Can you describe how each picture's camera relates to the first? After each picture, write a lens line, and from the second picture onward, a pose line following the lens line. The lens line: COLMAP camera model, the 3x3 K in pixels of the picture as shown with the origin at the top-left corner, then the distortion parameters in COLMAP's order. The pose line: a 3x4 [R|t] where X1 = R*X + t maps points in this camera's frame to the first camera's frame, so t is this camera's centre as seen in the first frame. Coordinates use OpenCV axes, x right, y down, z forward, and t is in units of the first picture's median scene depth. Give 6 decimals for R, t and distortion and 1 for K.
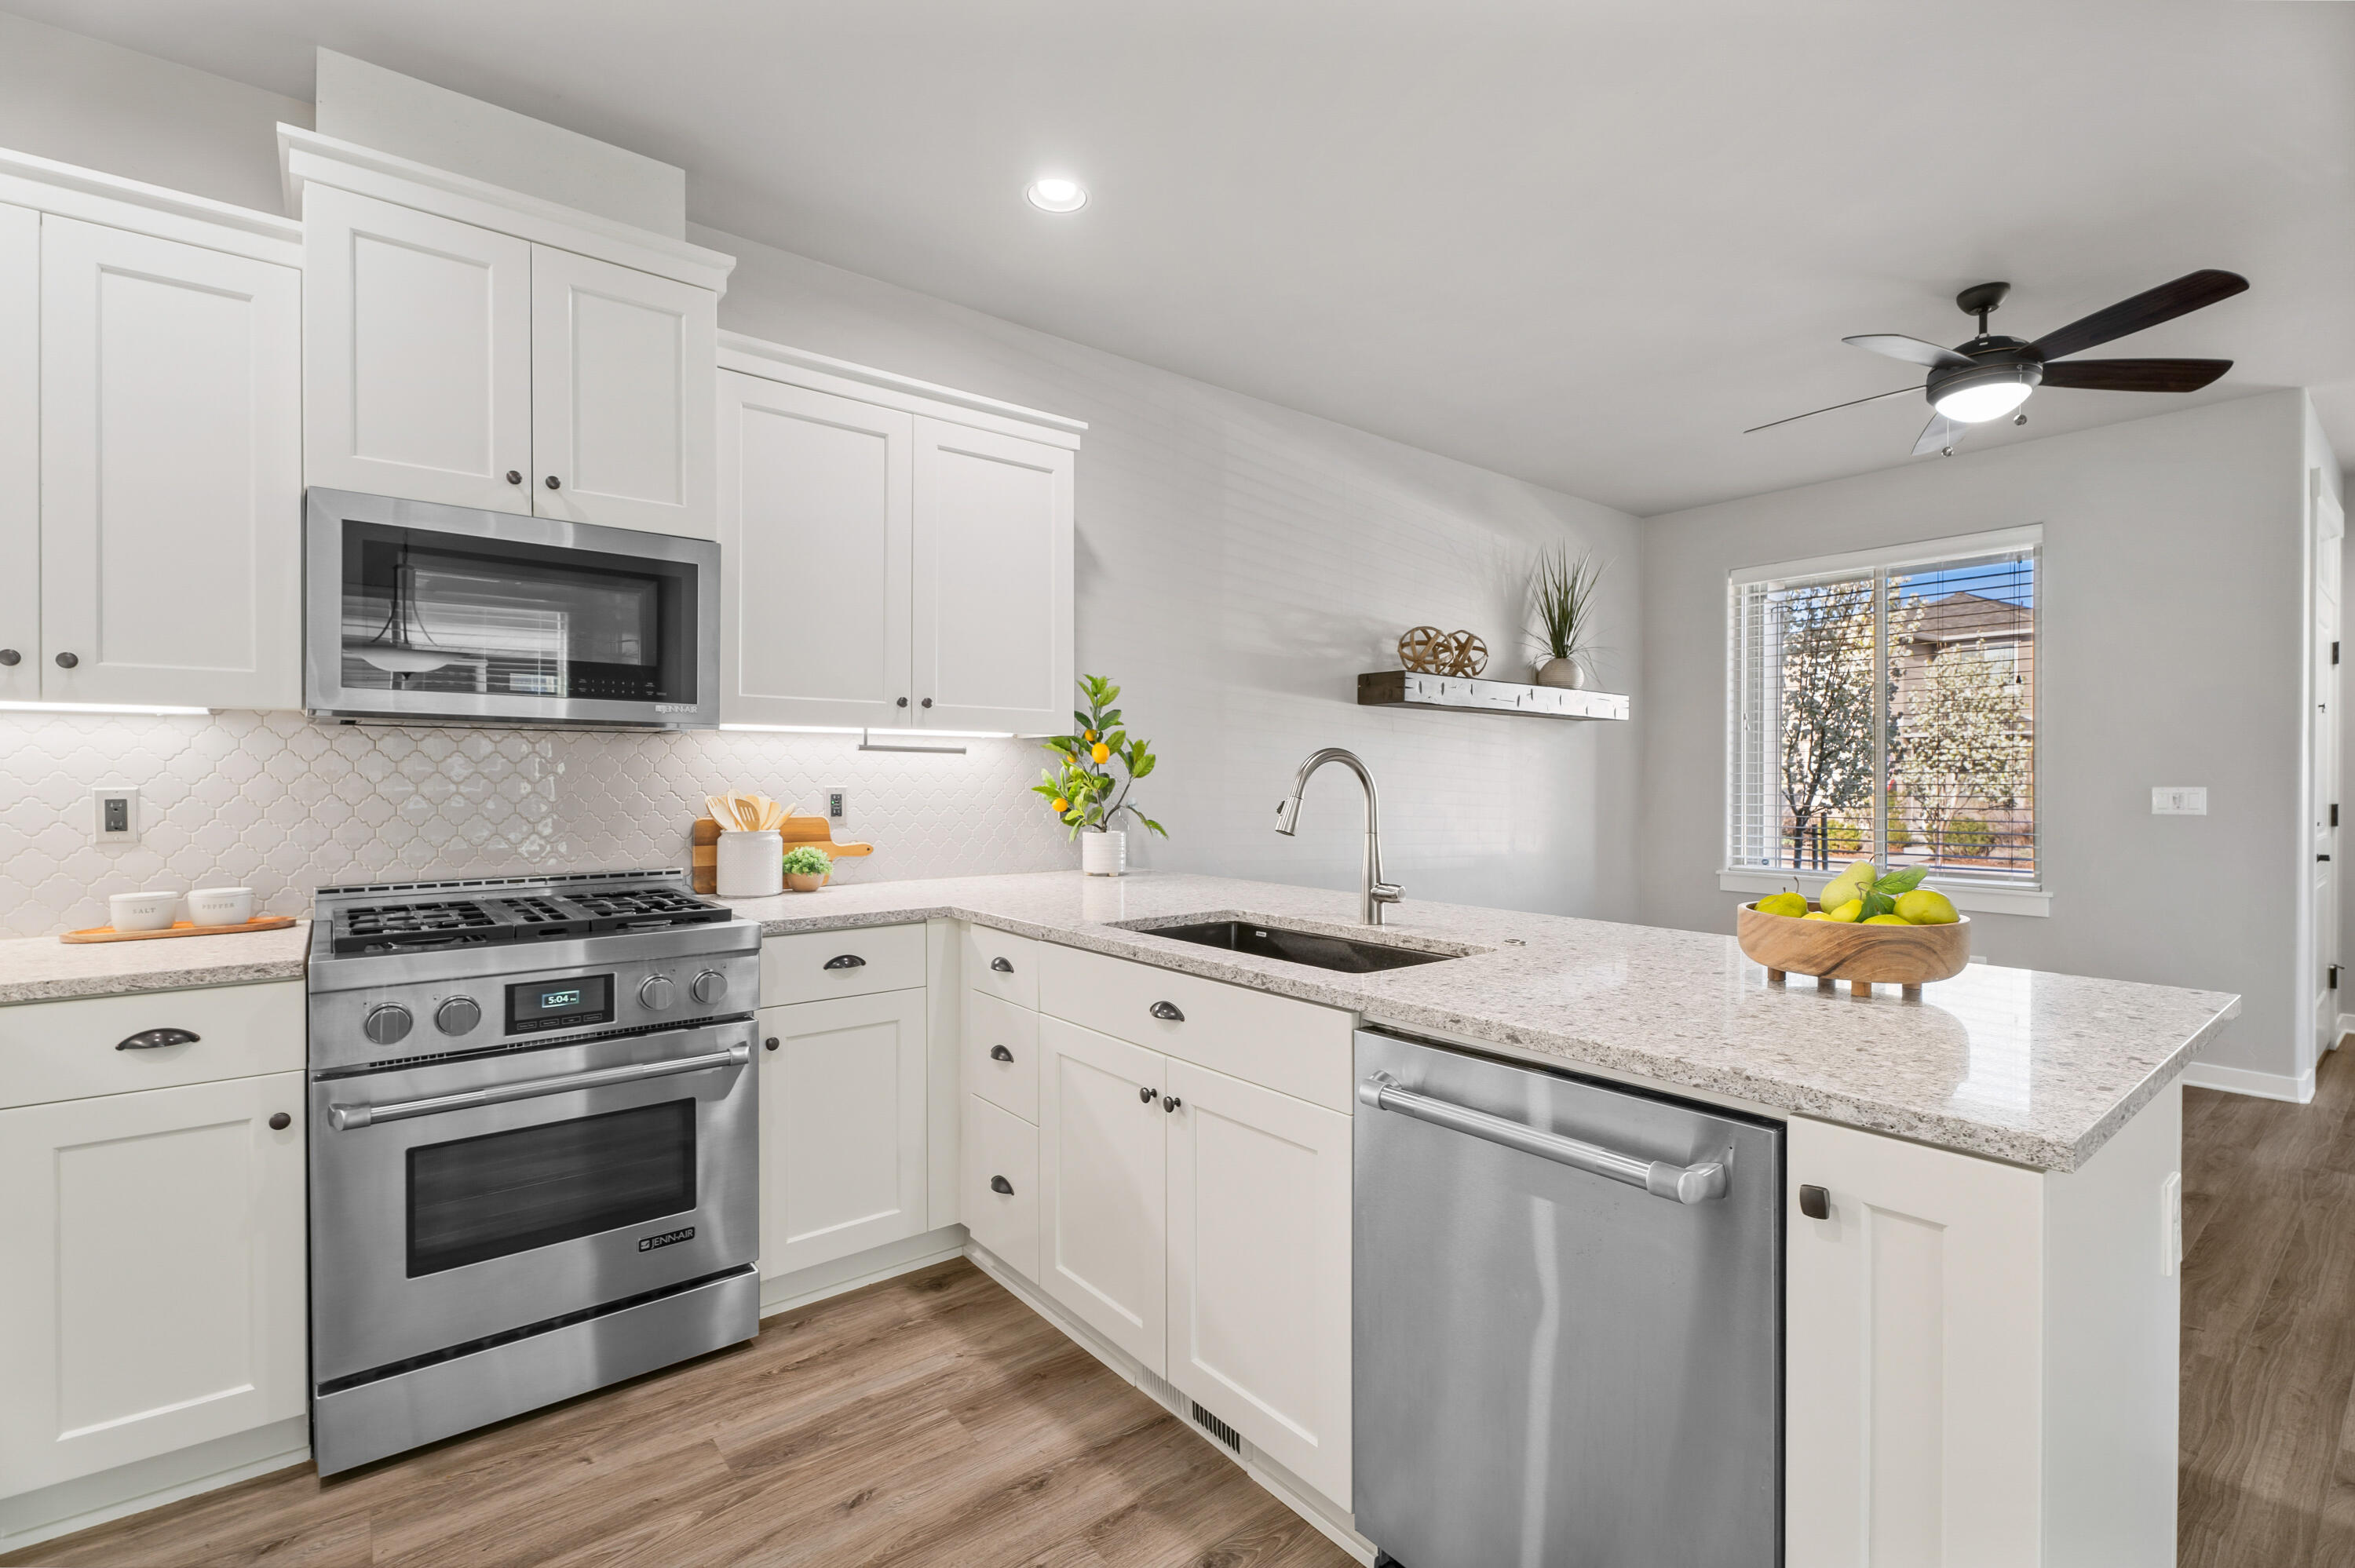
lens RADIAL K [[1033.3, 0, 1177.5], [0, 1033.3, 784.0], [0, 0, 1]] dist [-0.003066, -0.000448]
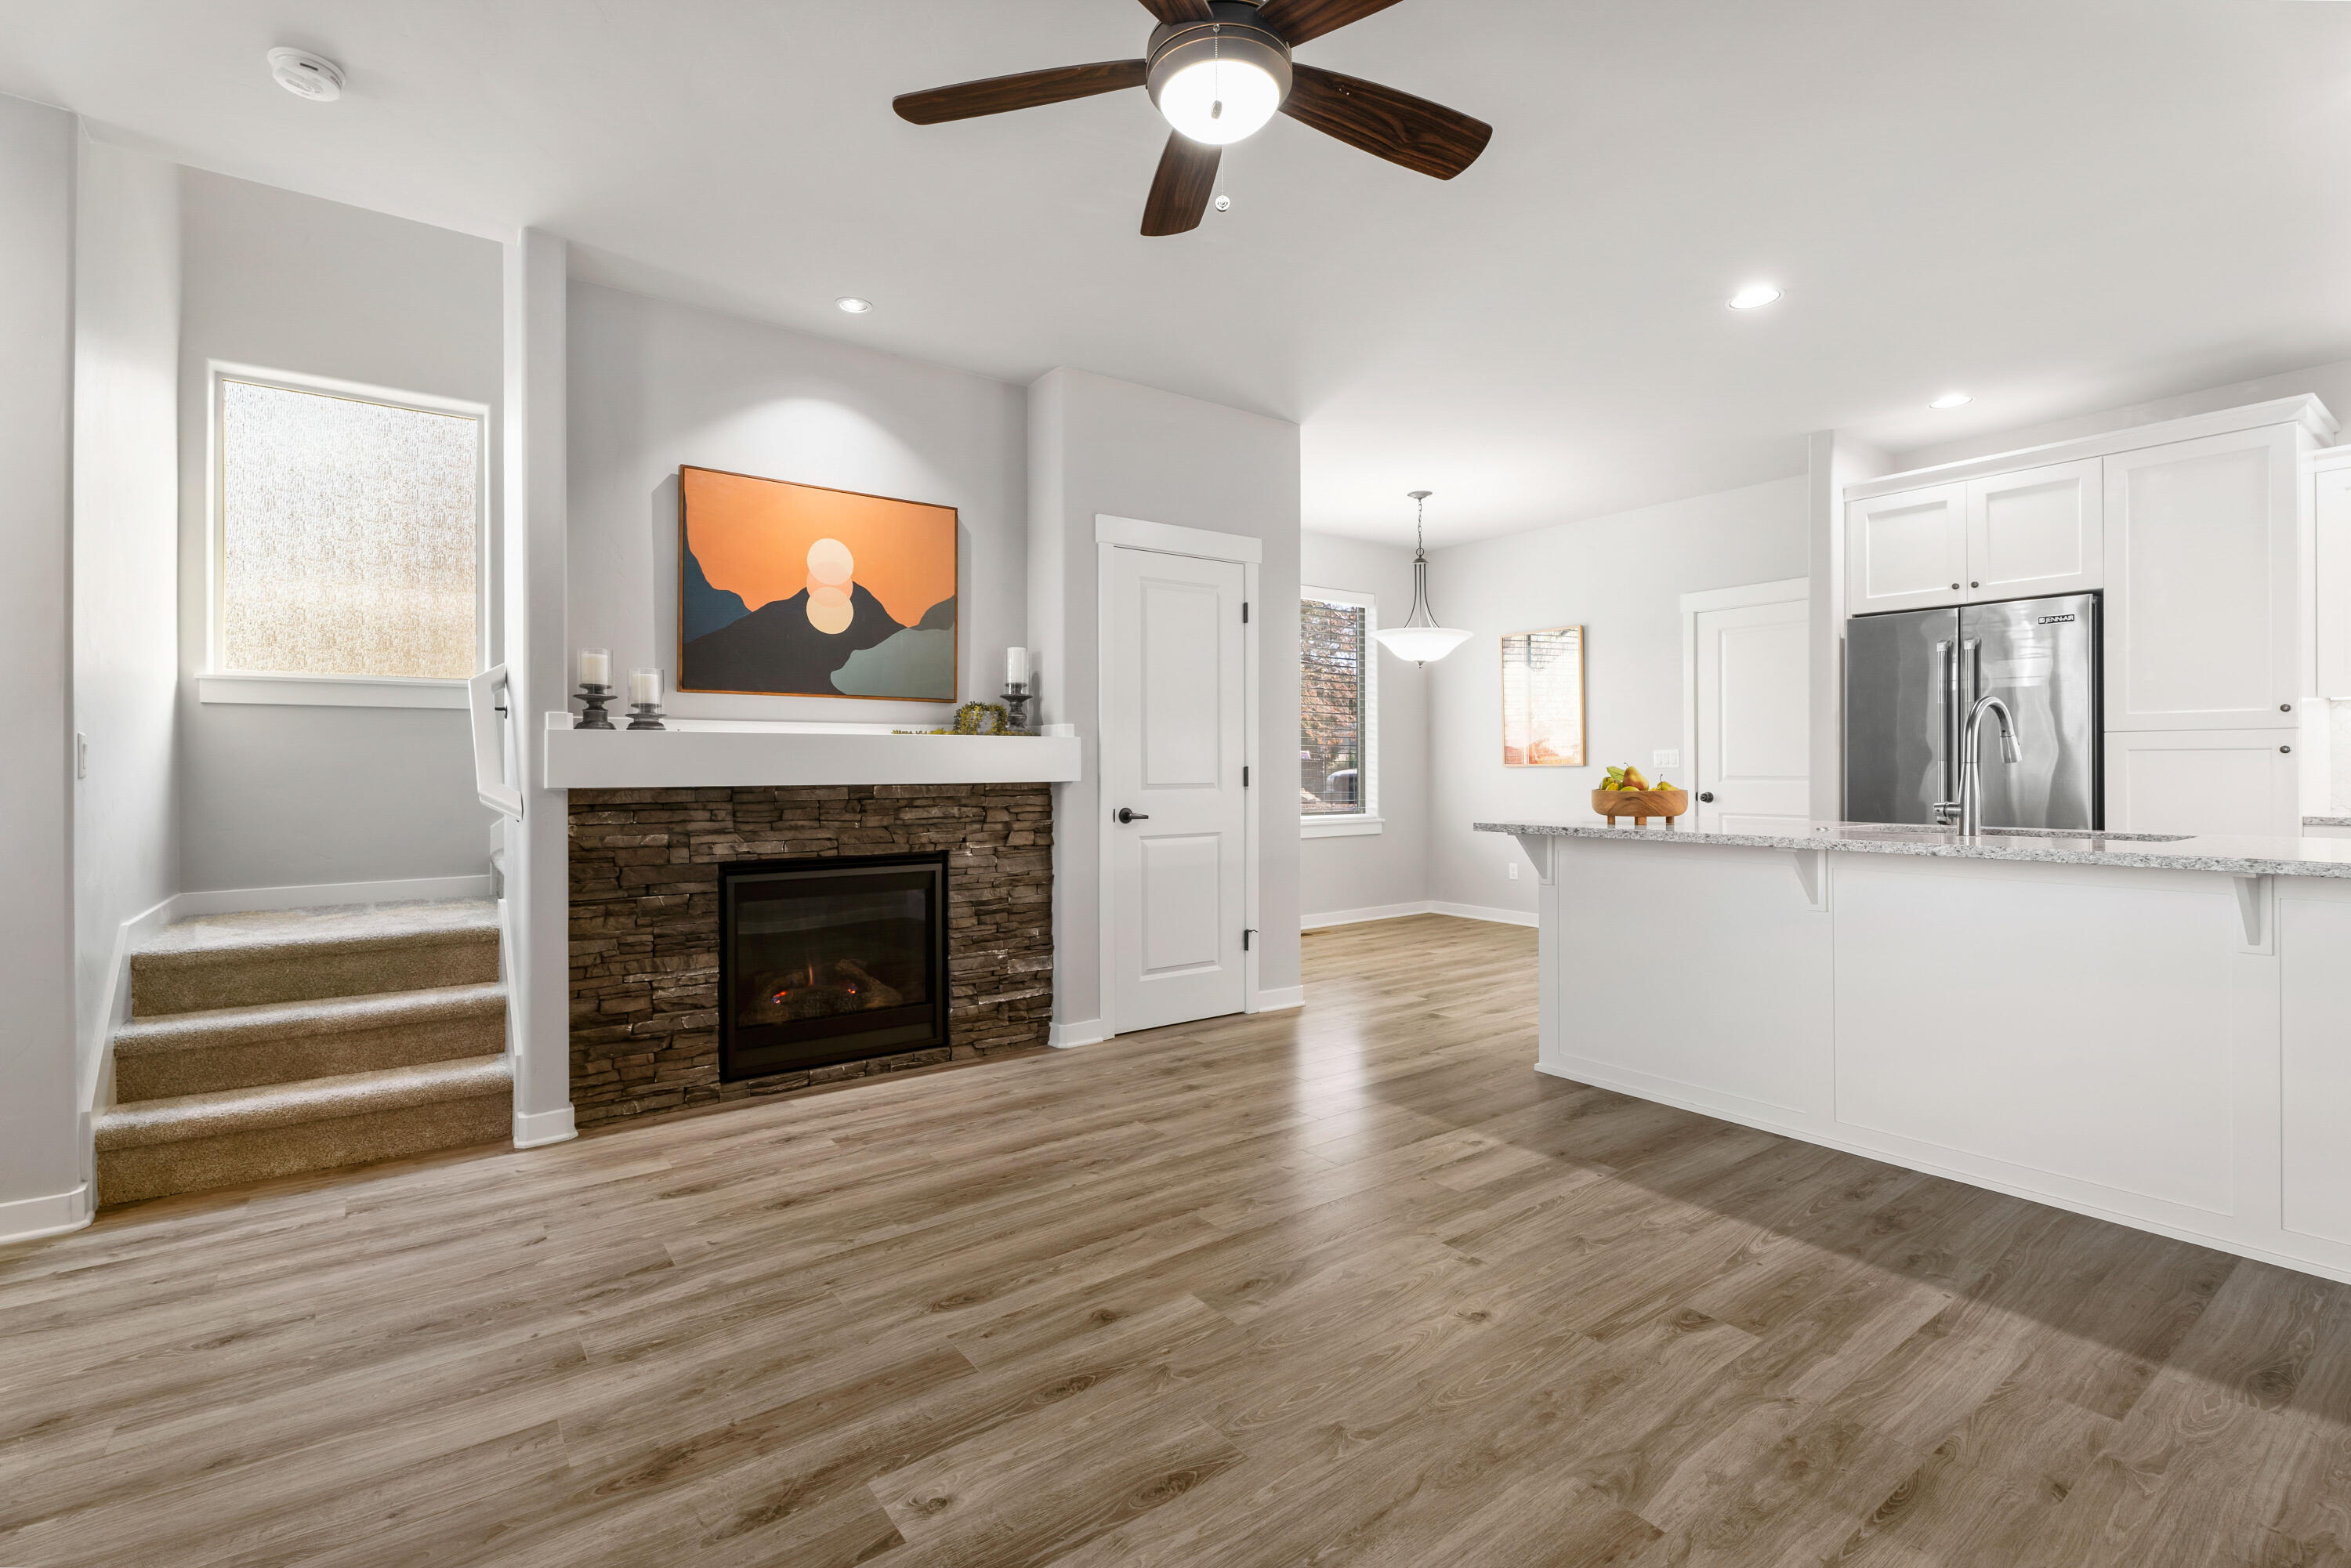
lens RADIAL K [[1051.3, 0, 1138.4], [0, 1051.3, 767.4], [0, 0, 1]] dist [-0.000472, 0.000059]
pose [[-0.998999, 0.002109, 0.044687, 0.803363], [0.002322, 0.999986, 0.004708, 0.031467], [-0.044677, 0.004807, -0.998990, 1.644903]]
